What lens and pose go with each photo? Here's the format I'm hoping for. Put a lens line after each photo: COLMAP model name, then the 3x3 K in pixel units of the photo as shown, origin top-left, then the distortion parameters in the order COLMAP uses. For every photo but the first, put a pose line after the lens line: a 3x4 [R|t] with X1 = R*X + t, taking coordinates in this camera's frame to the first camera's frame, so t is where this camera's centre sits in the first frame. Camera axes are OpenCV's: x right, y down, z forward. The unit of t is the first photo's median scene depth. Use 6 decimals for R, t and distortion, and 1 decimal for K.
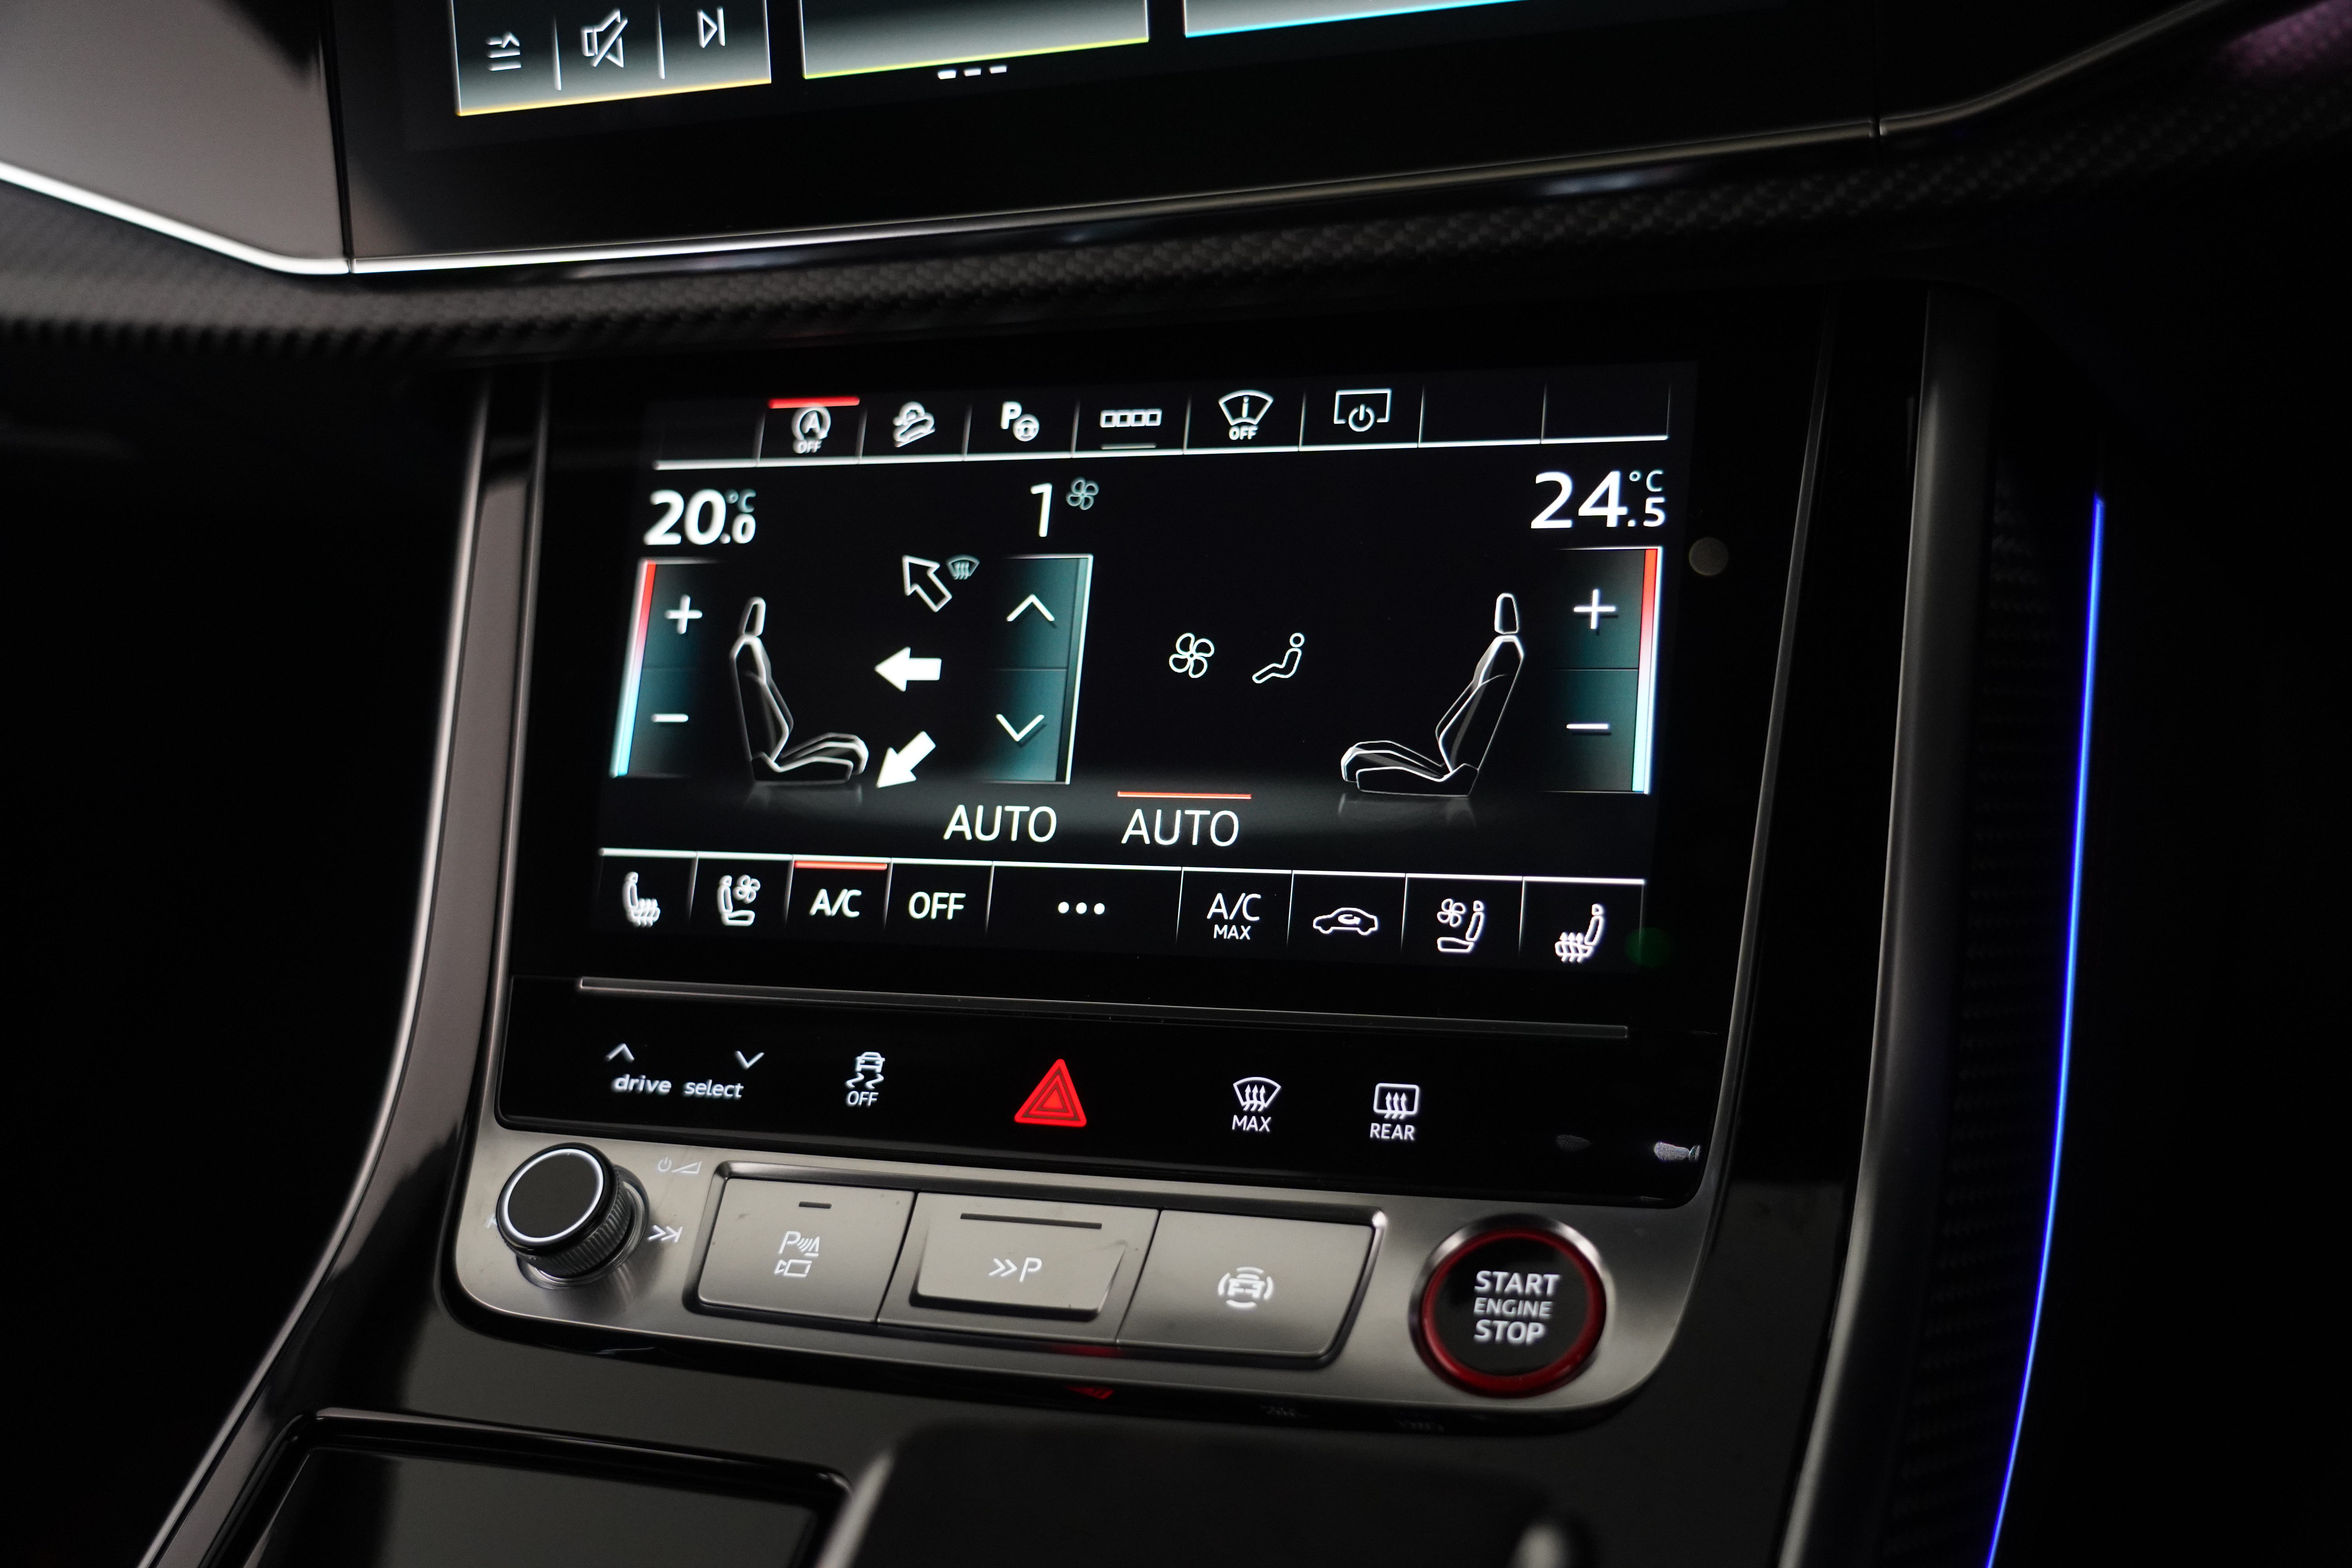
lens RADIAL K [[2662.2, 0, 1133.7], [0, 2662.2, 744.7], [0, 0, 1]] dist [0.035598, 0.000000]
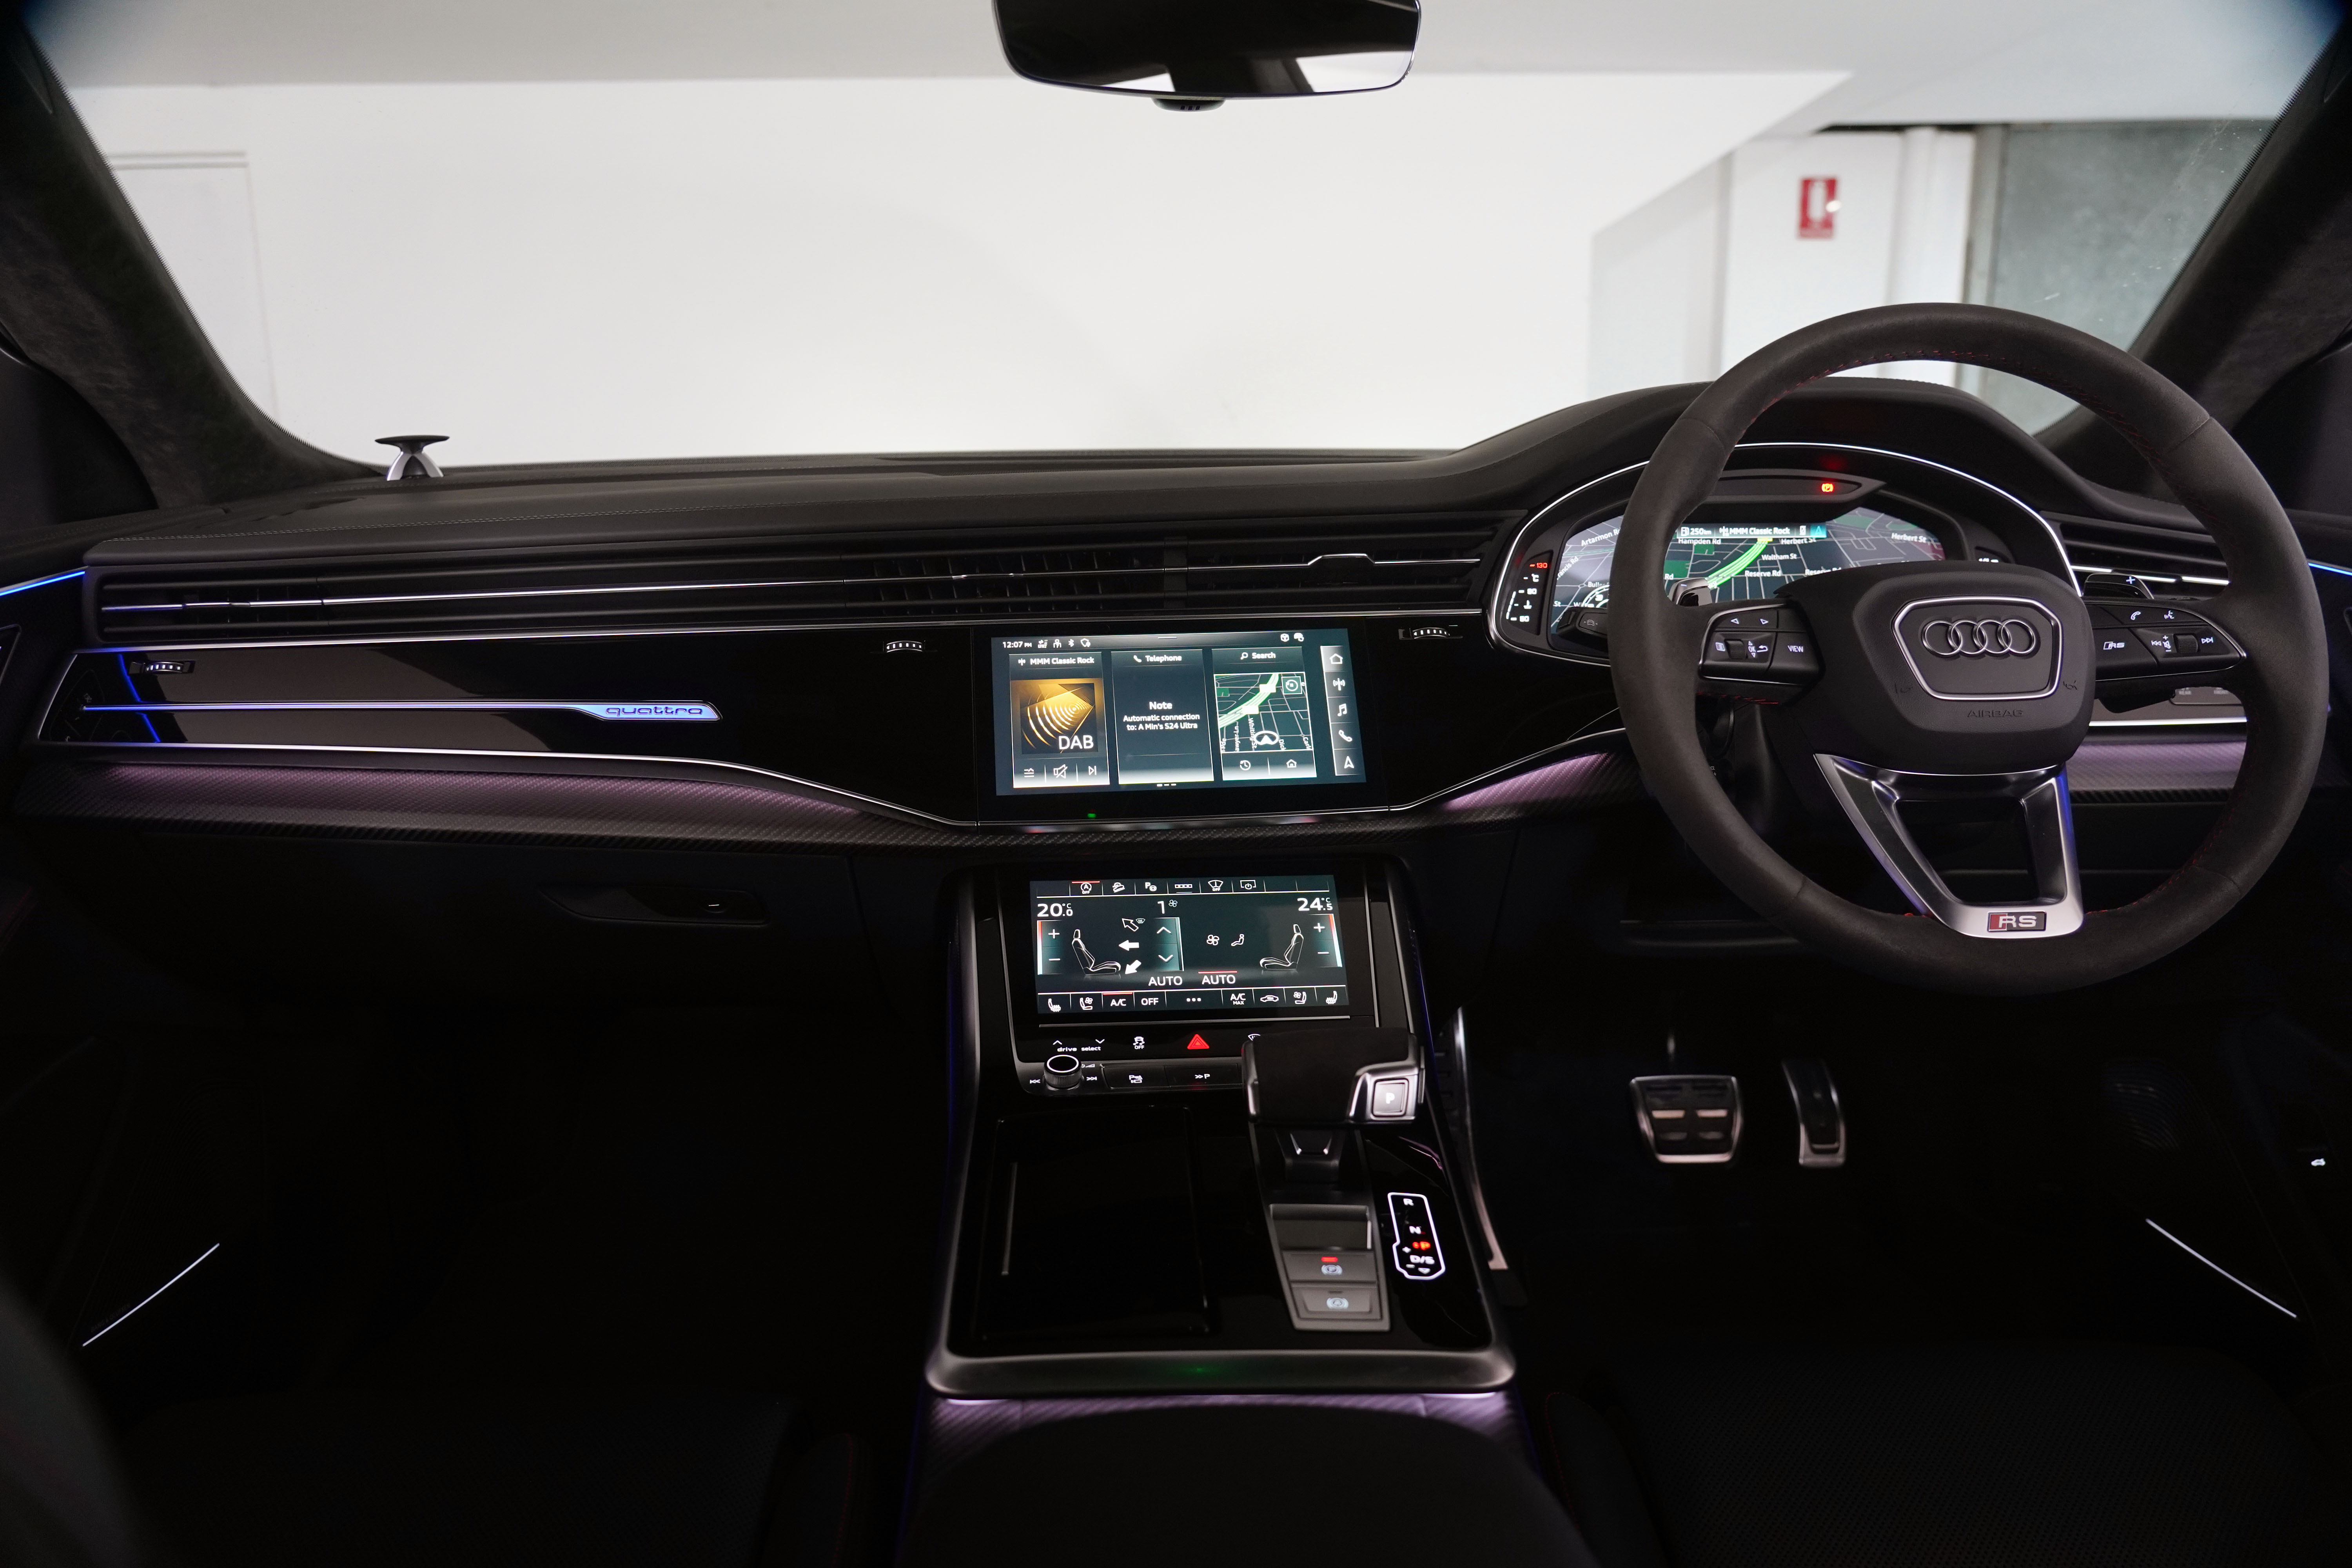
lens RADIAL K [[1653.0, 0, 1140.0], [0, 1653.0, 765.9], [0, 0, 1]] dist [-0.029265, -0.006578]
pose [[0.915333, 0.142673, 0.376576, -0.992630], [0.060363, 0.875958, -0.478596, 0.866690], [-0.398147, 0.460806, 0.793181, -0.906797]]
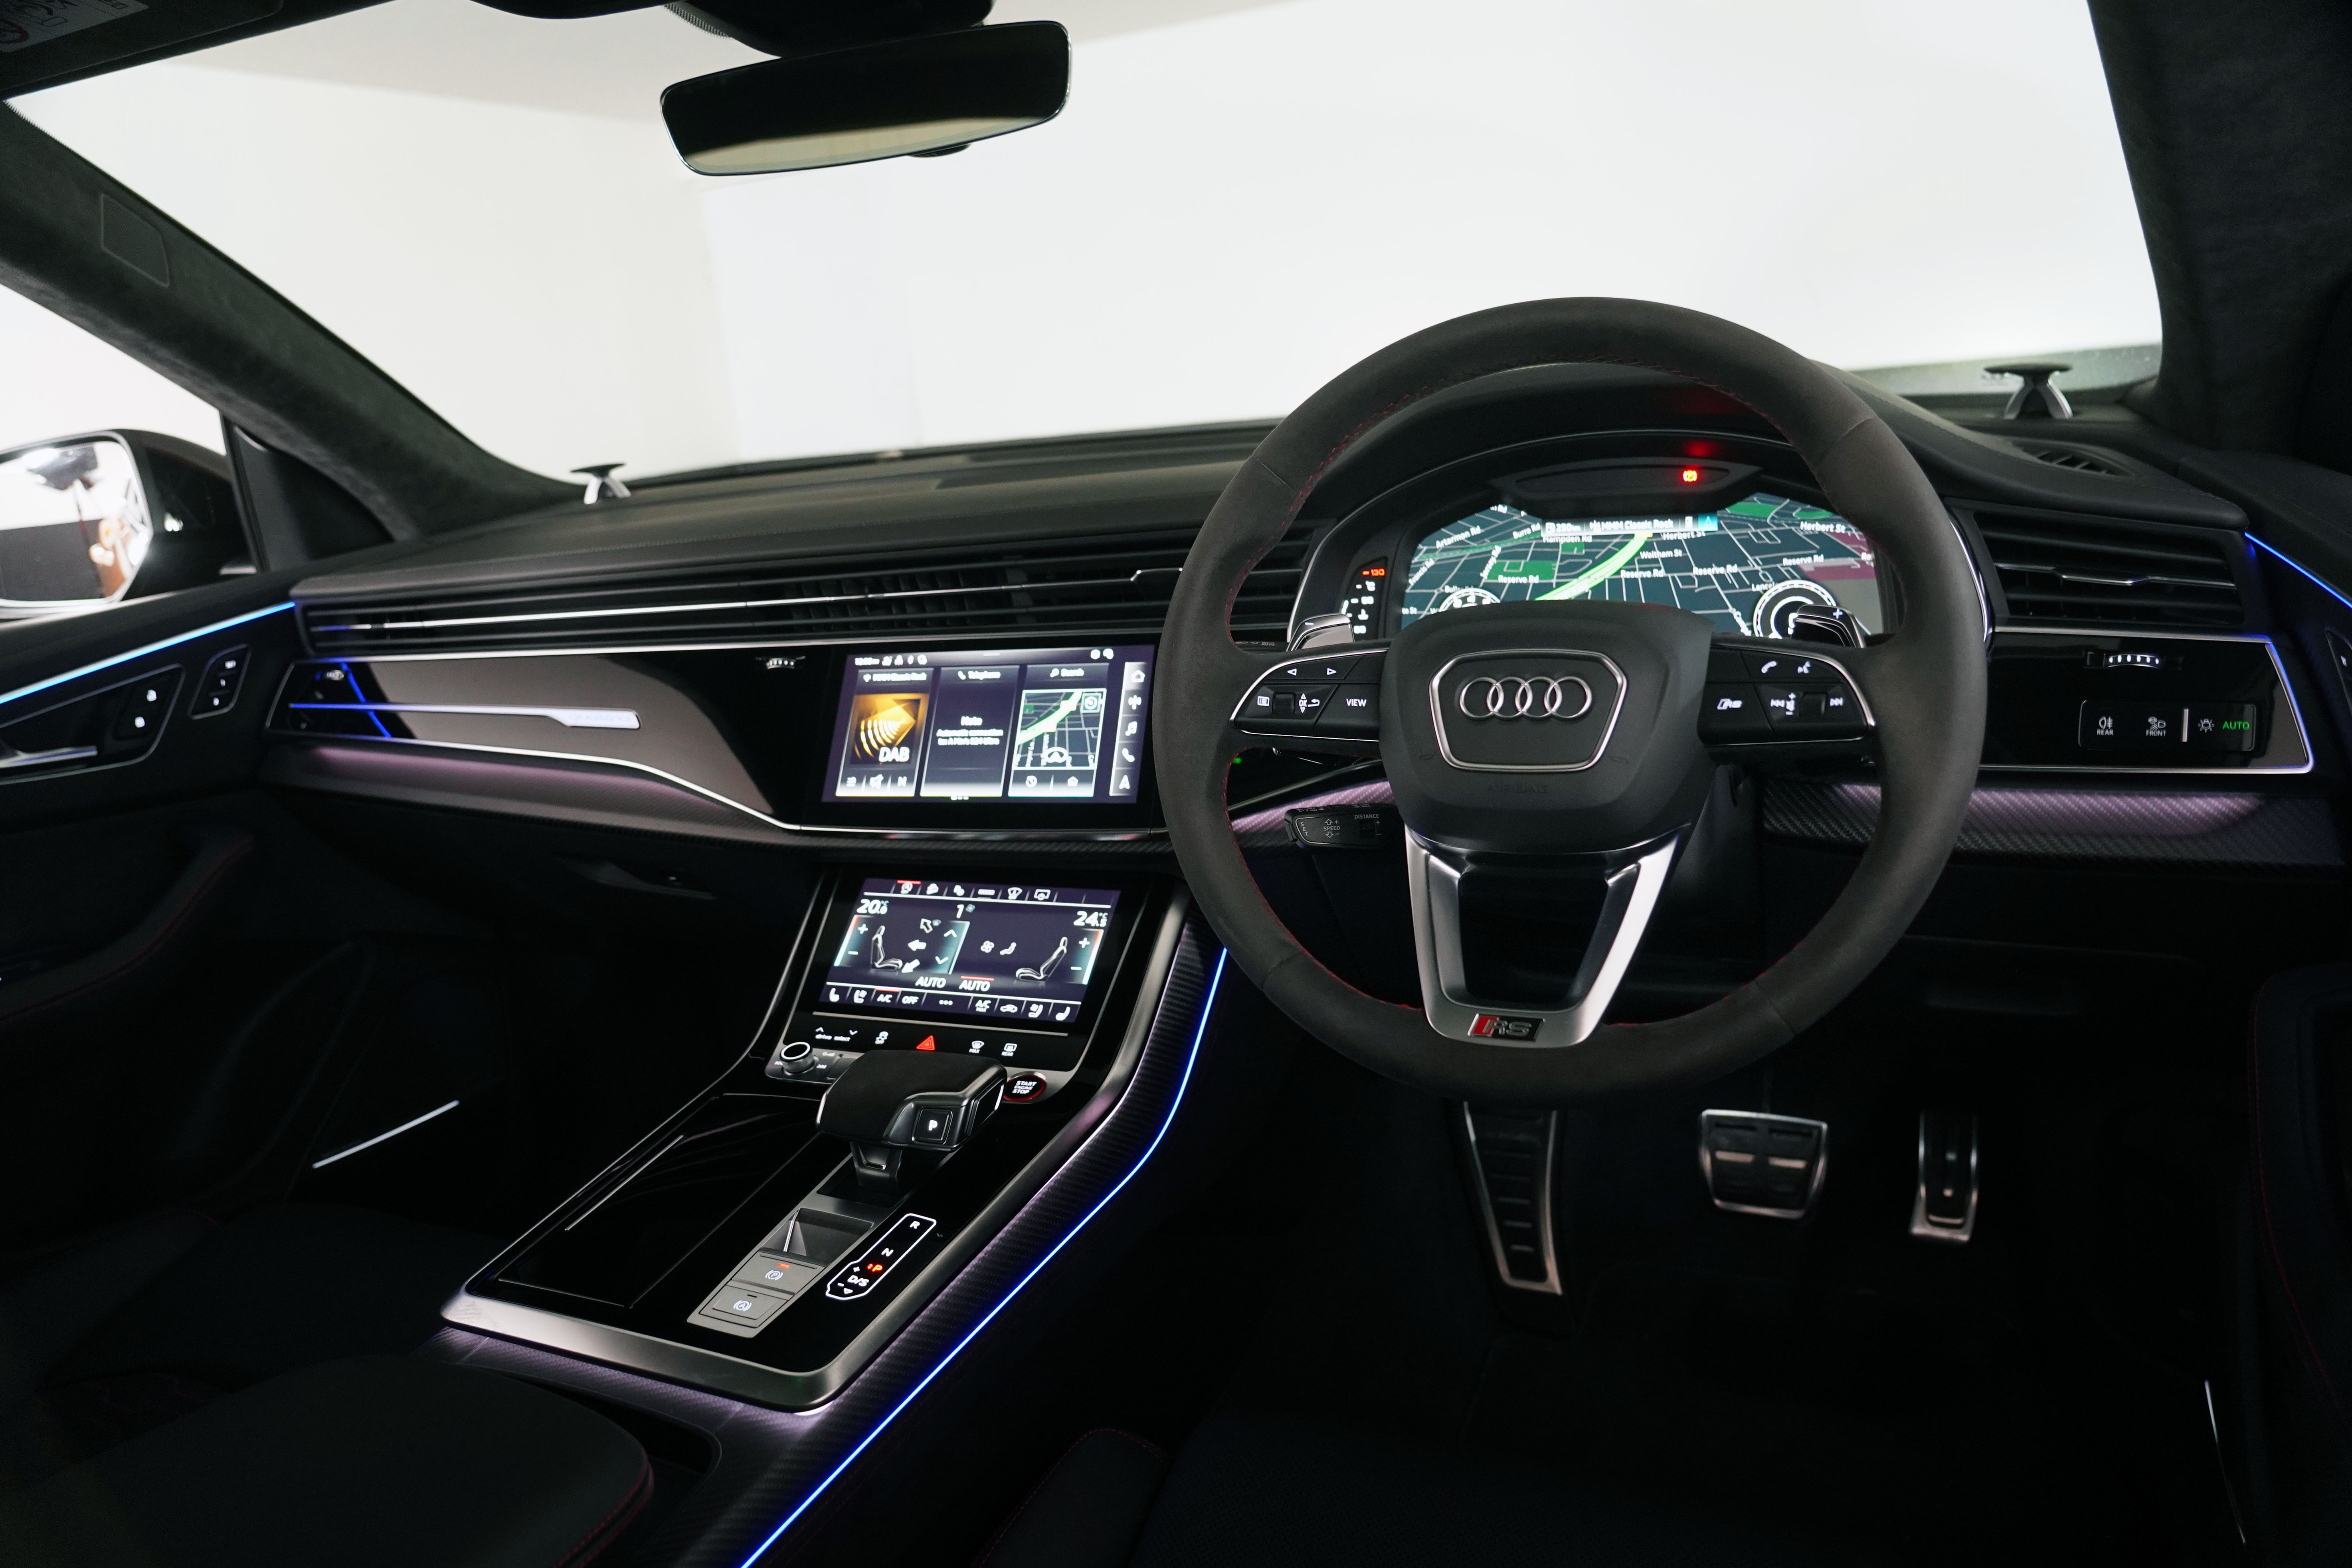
lens RADIAL K [[1652.9, 0, 1119.0], [0, 1652.9, 757.0], [0, 0, 1]] dist [-0.029265, -0.006578]
pose [[0.985903, 0.150434, -0.073242, 0.357798], [-0.167178, 0.903498, -0.394643, 0.657259], [0.006806, 0.401324, 0.915911, -1.365865]]
